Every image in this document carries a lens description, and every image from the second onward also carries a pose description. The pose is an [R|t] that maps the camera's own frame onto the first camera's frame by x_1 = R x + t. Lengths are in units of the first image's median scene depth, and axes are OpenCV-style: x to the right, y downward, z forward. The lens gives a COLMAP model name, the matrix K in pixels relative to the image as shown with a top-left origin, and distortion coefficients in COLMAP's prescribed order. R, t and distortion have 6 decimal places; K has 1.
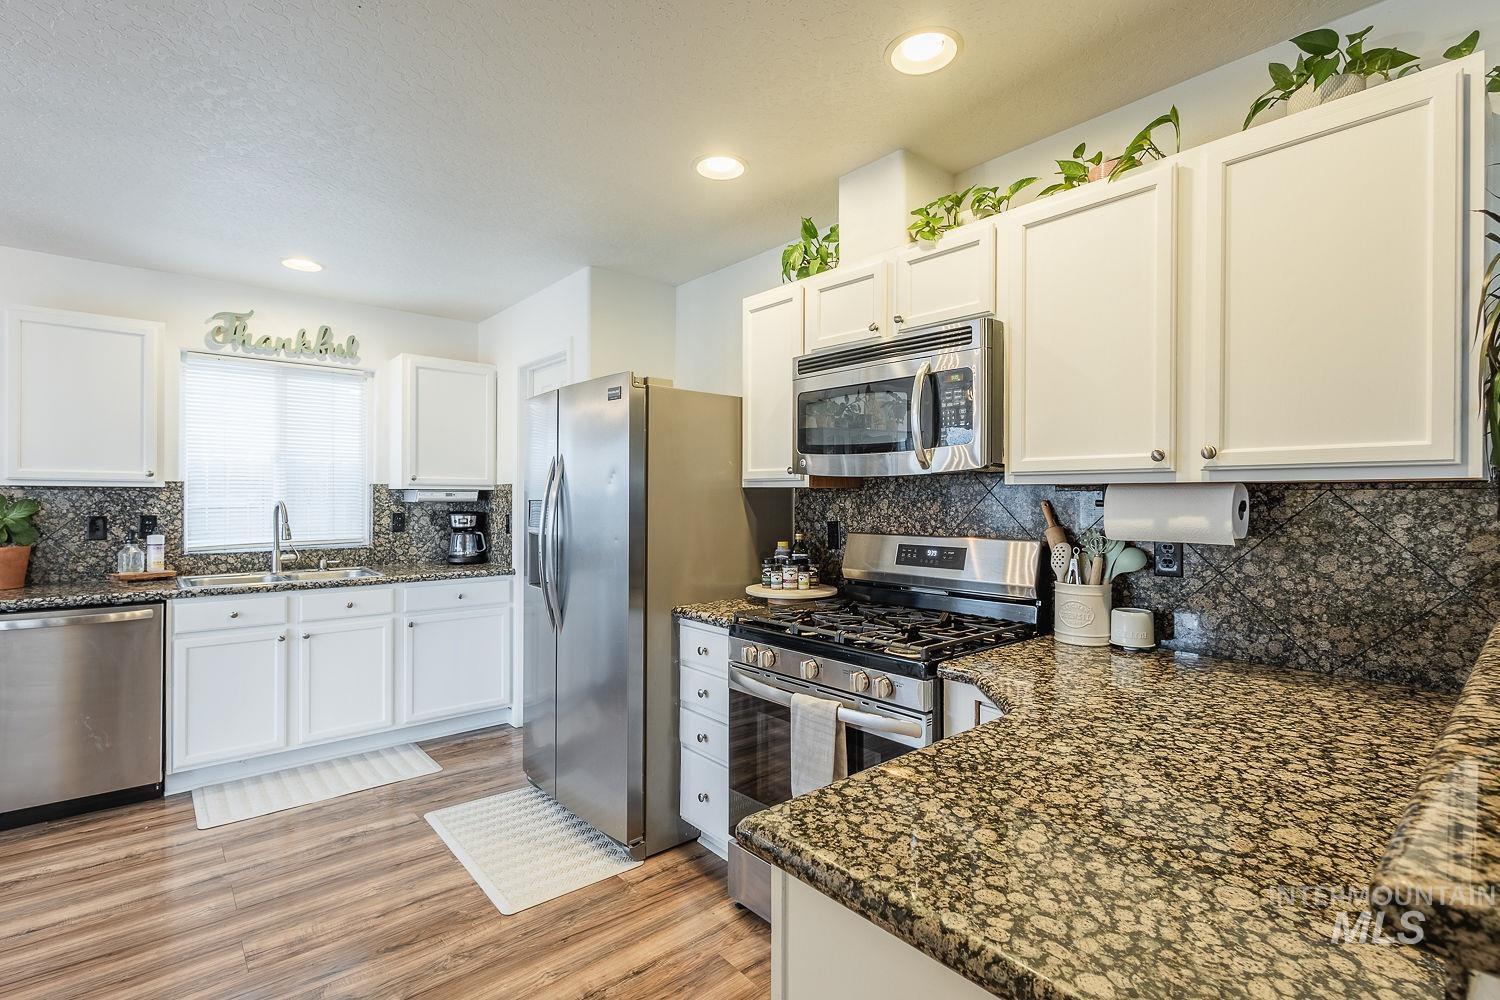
lens RADIAL K [[692.4, 0, 750.0], [0, 692.4, 500.0], [0, 0, 1]] dist [0.011762, -0.003607]
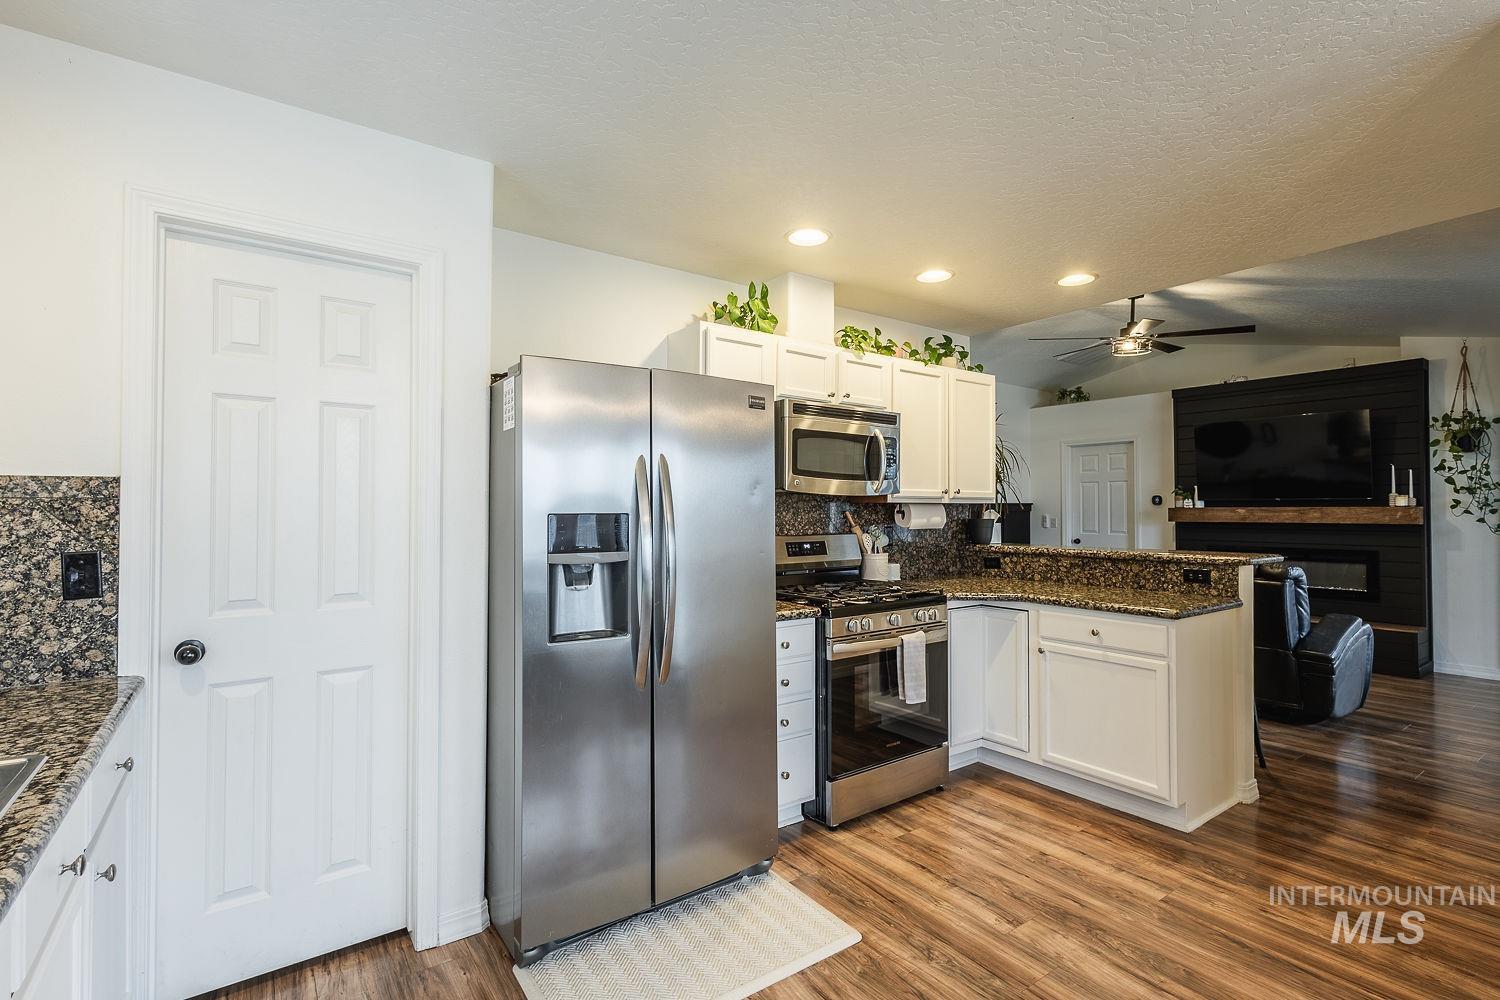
lens RADIAL K [[692.4, 0, 750.0], [0, 692.4, 500.0], [0, 0, 1]] dist [0.011762, -0.003607]
pose [[0.088769, 0.011940, 0.995981, -1.095658], [0.002890, 0.999921, -0.012244, -0.004905], [-0.996048, 0.003965, 0.088727, 0.871381]]
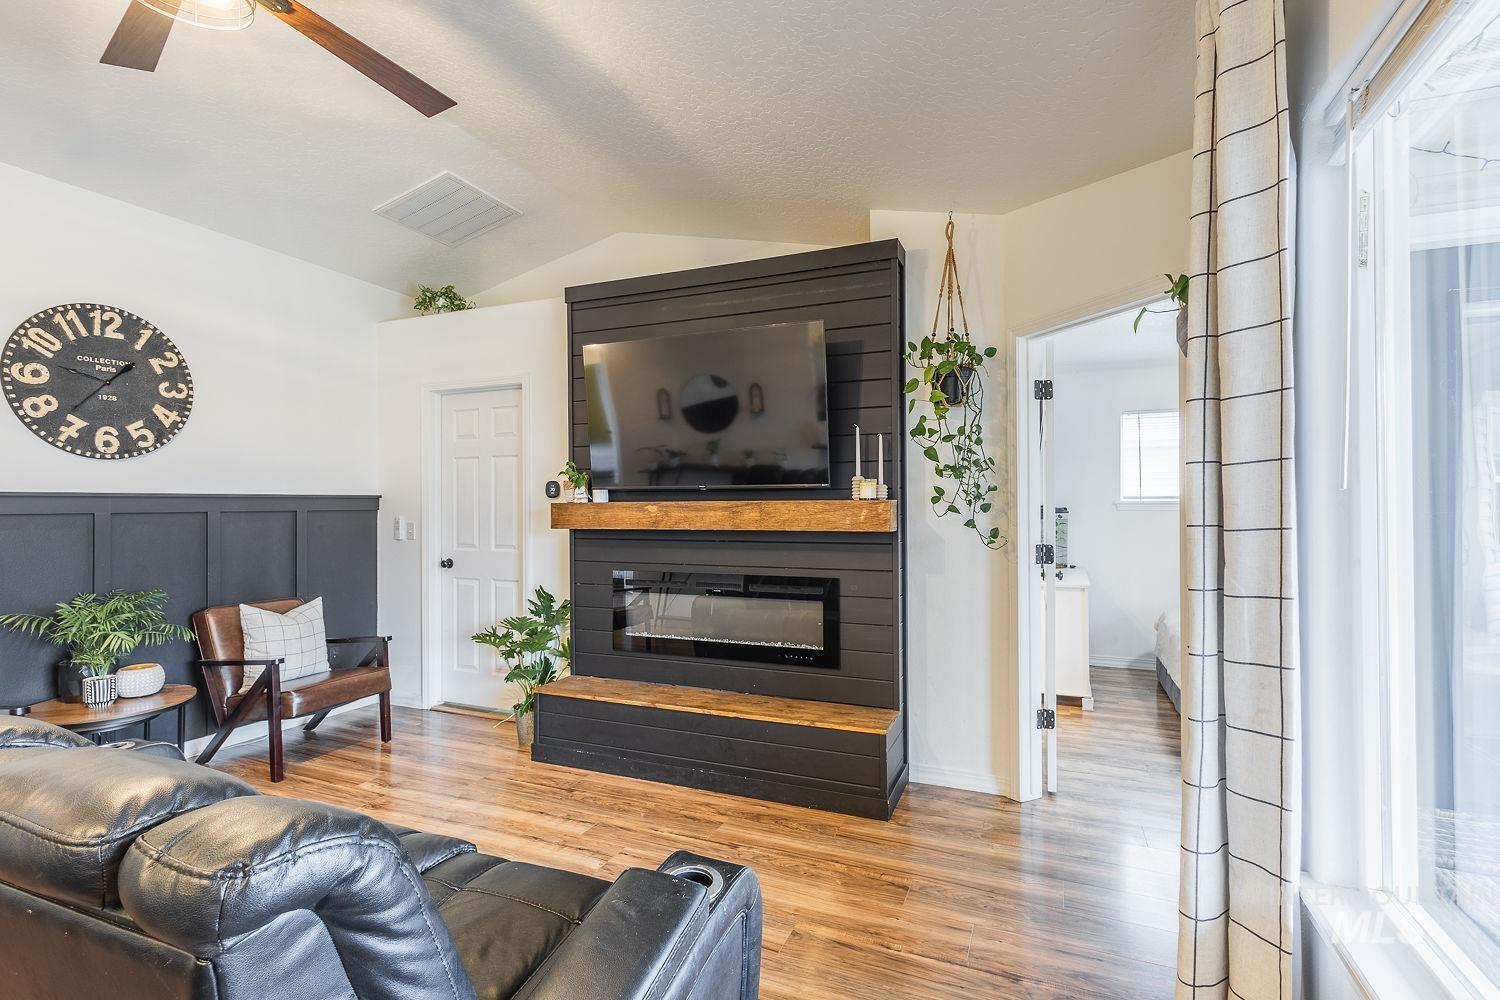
lens RADIAL K [[701.7, 0, 750.0], [0, 701.7, 500.0], [0, 0, 1]] dist [0.003125, -0.000410]
pose [[-0.438554, 0.005376, 0.898689, 0.208221], [0.005716, 0.999979, -0.003193, -0.002243], [-0.898687, 0.003737, -0.438576, -0.209219]]
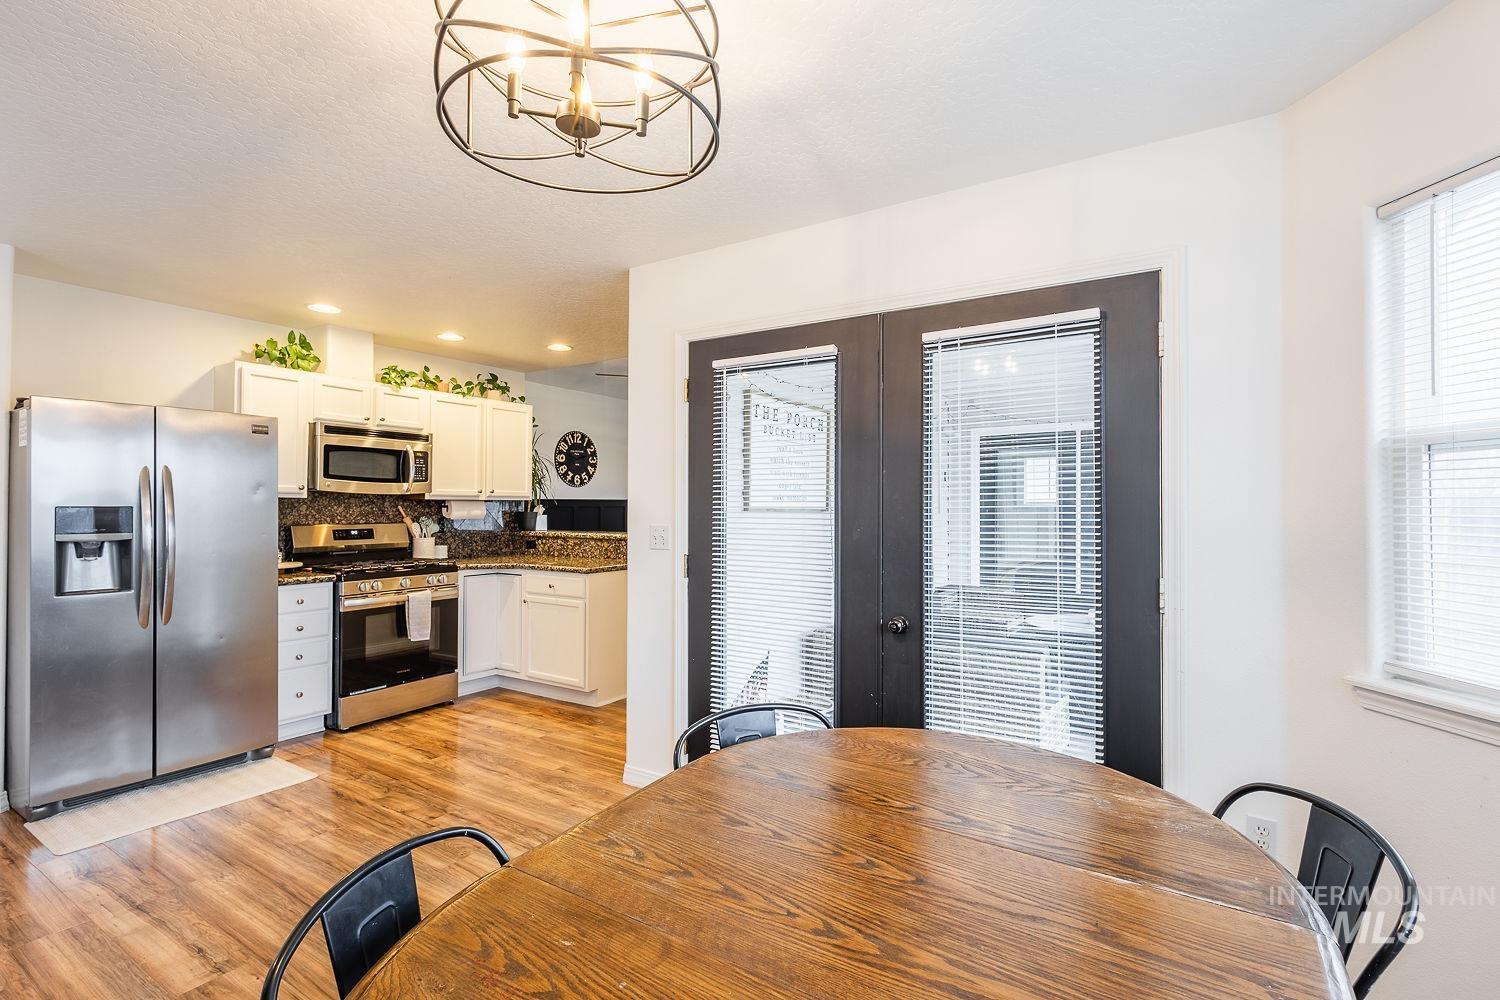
lens RADIAL K [[701.7, 0, 750.0], [0, 701.7, 500.0], [0, 0, 1]] dist [0.003125, -0.000410]
pose [[-0.278625, 0.004664, 0.960389, -1.721141], [-0.000372, 0.999988, -0.004964, -0.005215], [-0.960400, -0.001740, -0.278619, 0.422416]]
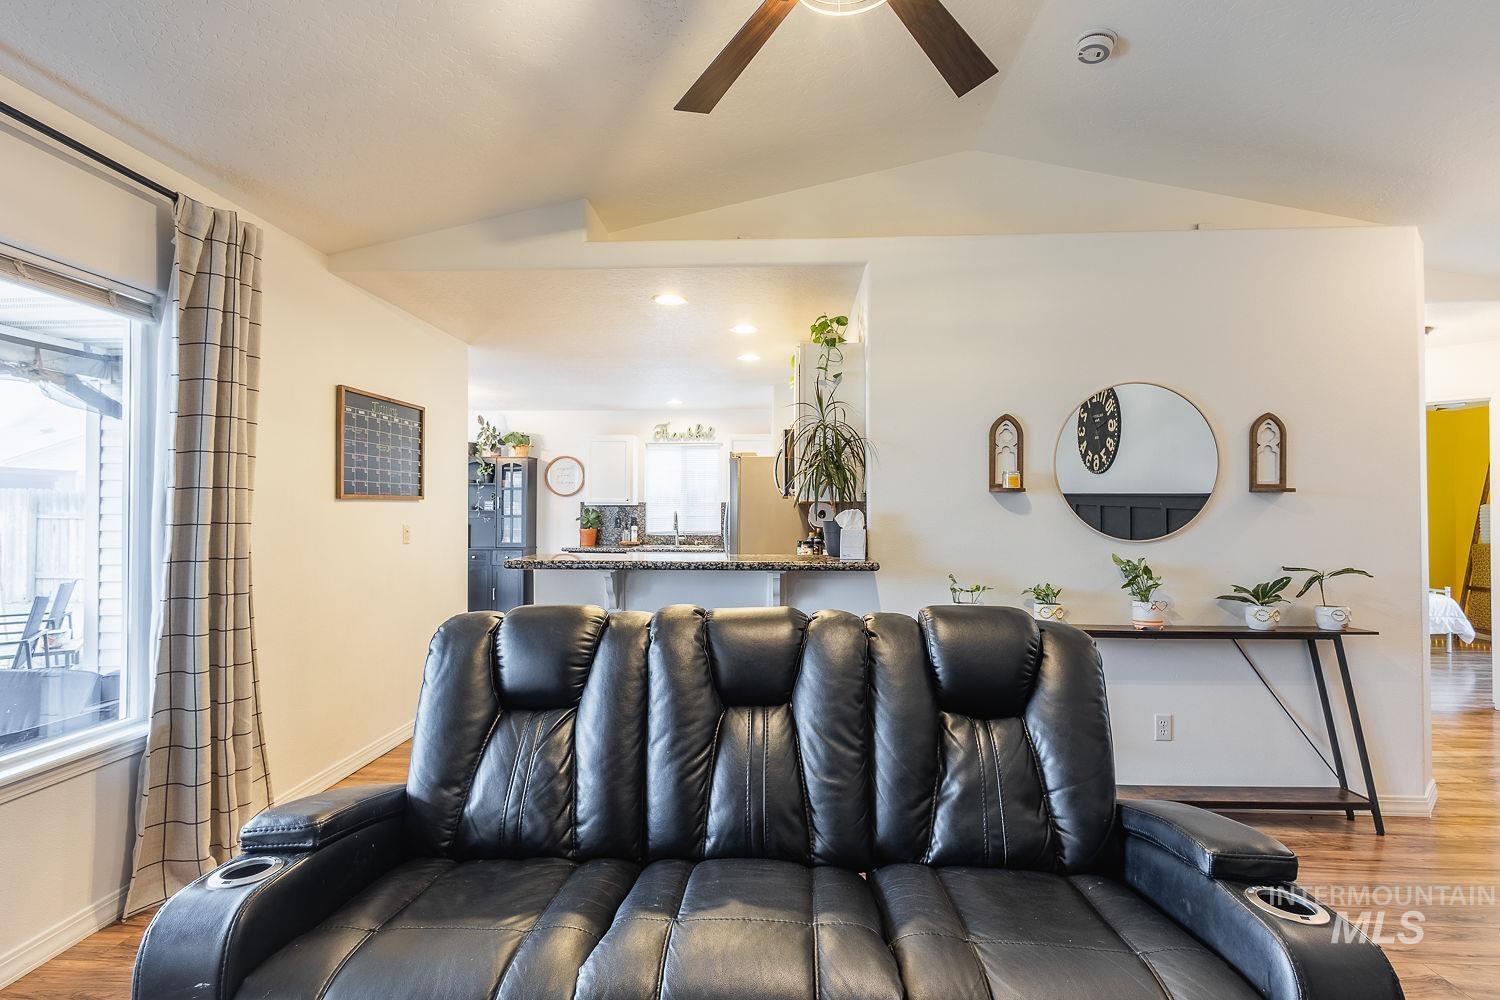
lens RADIAL K [[701.7, 0, 750.0], [0, 701.7, 500.0], [0, 0, 1]] dist [0.003125, -0.000410]
pose [[0.719759, -0.011446, -0.694130, 1.298683], [0.000377, 0.999870, -0.016097, 0.002533], [0.694224, 0.011324, 0.719670, -0.505962]]
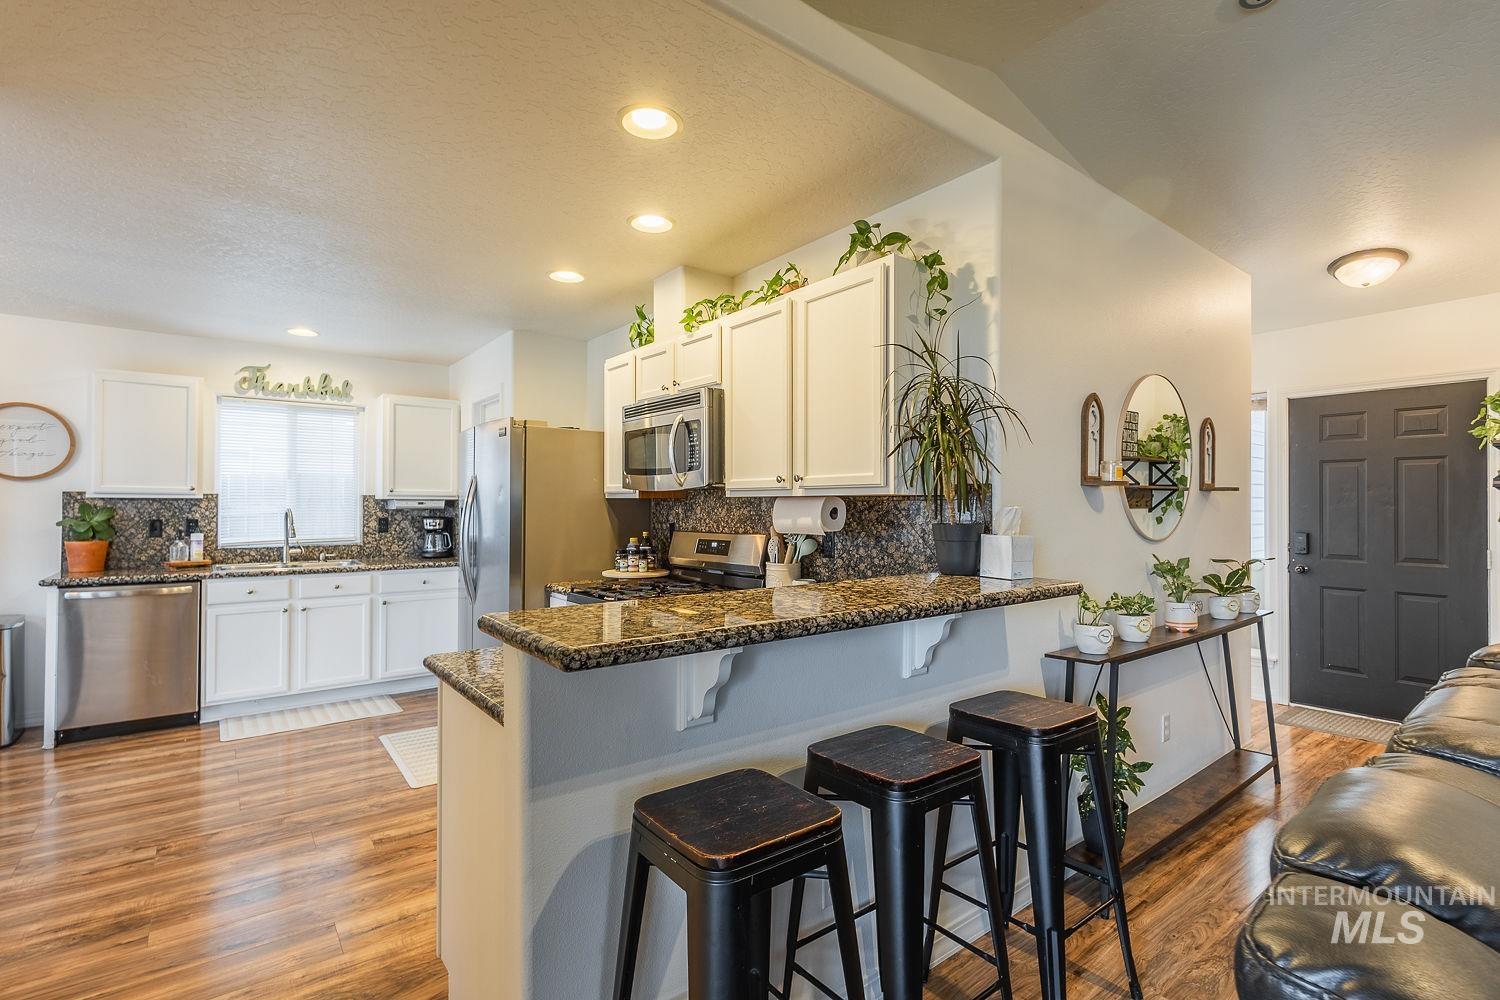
lens RADIAL K [[690.0, 0, 747.2], [0, 690.0, 501.0], [0, 0, 1]] dist [0.013203, -0.000797]
pose [[0.998374, -0.001343, -0.056992, 0.361618], [0.000822, 0.999958, -0.009165, 0.000323], [0.057002, 0.009103, 0.998333, -0.356975]]
